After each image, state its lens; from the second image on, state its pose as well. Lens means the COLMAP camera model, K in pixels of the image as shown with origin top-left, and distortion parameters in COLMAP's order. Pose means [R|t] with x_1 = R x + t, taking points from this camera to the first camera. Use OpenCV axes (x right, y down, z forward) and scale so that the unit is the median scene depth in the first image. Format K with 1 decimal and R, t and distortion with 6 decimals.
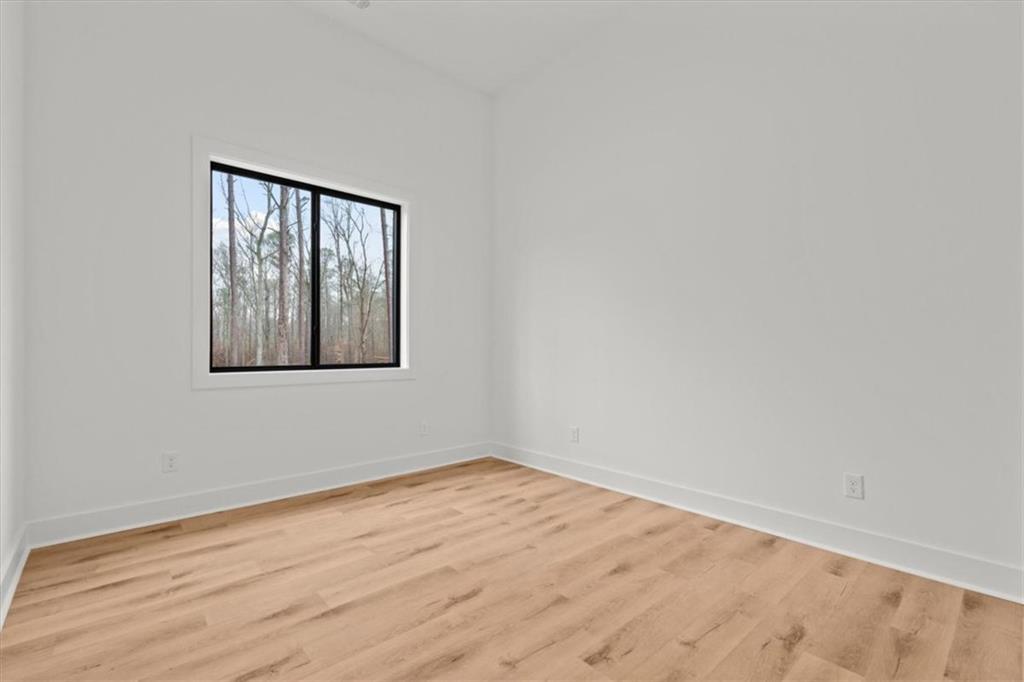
lens RADIAL K [[448.0, 0, 507.0], [0, 448.0, 350.6], [0, 0, 1]] dist [-0.006561, 0.001562]
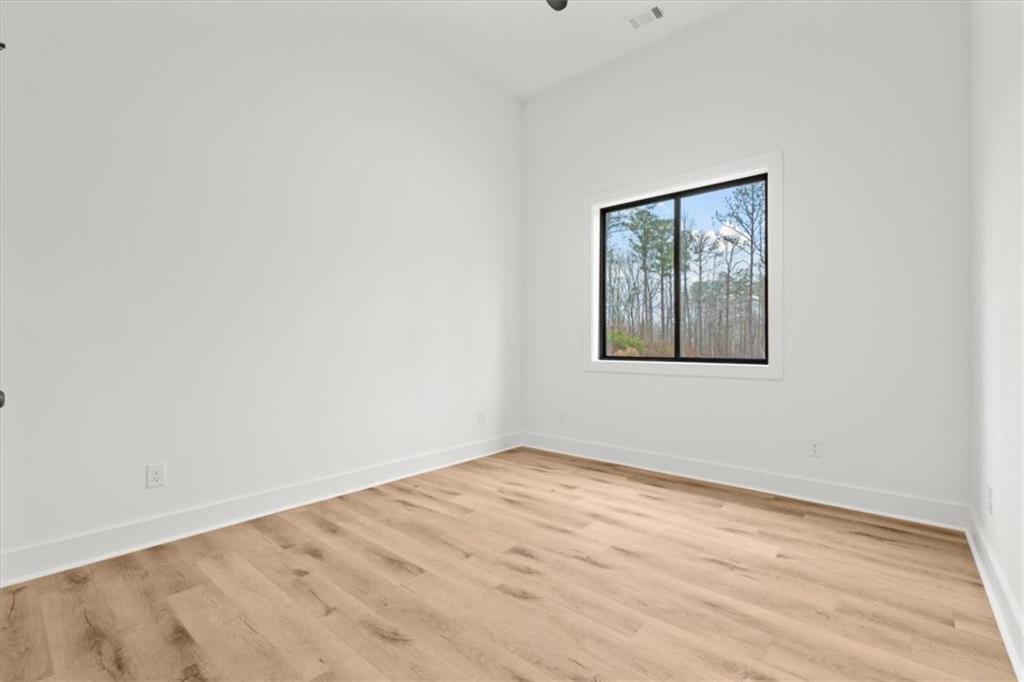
lens RADIAL K [[448.0, 0, 507.0], [0, 448.0, 337.8], [0, 0, 1]] dist [-0.006561, 0.001562]
pose [[0.136783, -0.005332, -0.990587, 0.588225], [-0.001186, 0.999984, -0.005546, -0.009288], [0.990600, 0.001933, 0.136775, 0.445132]]
